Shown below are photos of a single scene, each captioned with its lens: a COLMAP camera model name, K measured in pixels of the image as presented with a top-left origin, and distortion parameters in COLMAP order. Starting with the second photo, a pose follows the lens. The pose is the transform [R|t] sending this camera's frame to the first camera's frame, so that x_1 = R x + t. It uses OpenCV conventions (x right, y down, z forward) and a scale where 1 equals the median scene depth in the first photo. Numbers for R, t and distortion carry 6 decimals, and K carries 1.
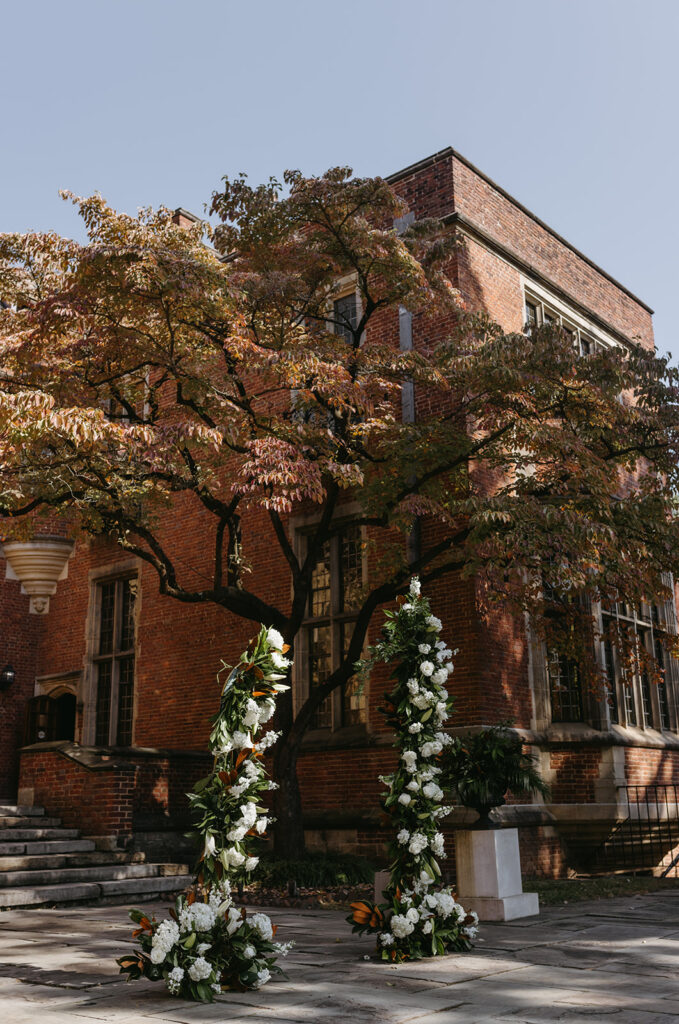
lens RADIAL K [[999.1, 0, 338.7], [0, 999.1, 518.3], [0, 0, 1]] dist [-0.010347, 0.000000]
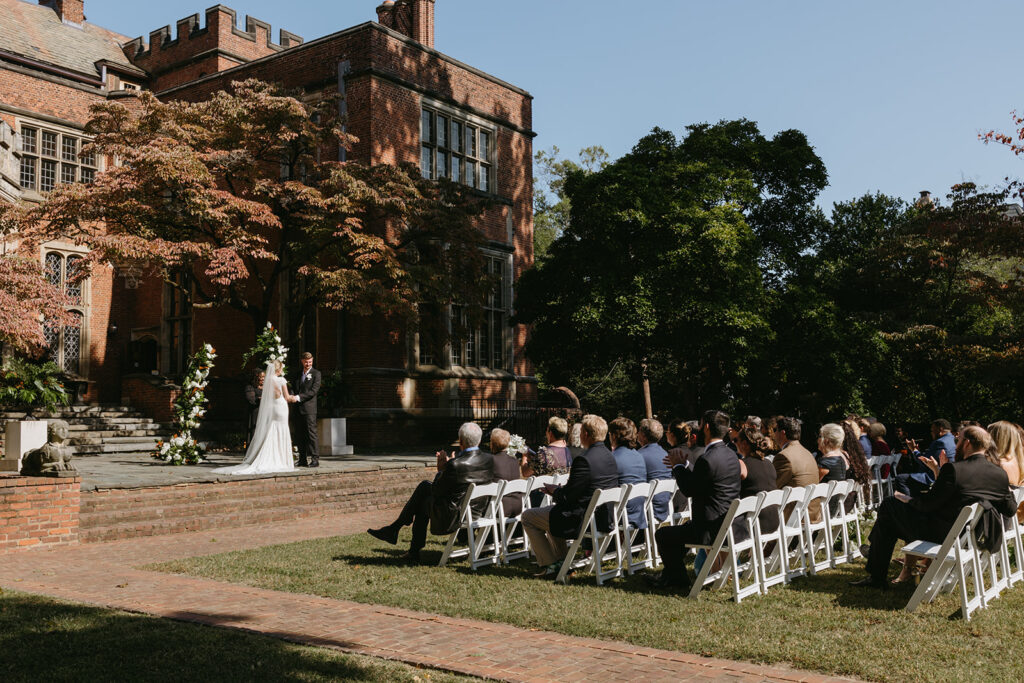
lens RADIAL K [[999.1, 0, 511.4], [0, 999.1, 340.7], [0, 0, 1]] dist [-0.010347, 0.000000]
pose [[0.998206, 0.012858, 0.058471, 0.596122], [-0.024765, 0.977867, 0.207759, -0.480376], [-0.054505, -0.208834, 0.976431, -1.687299]]
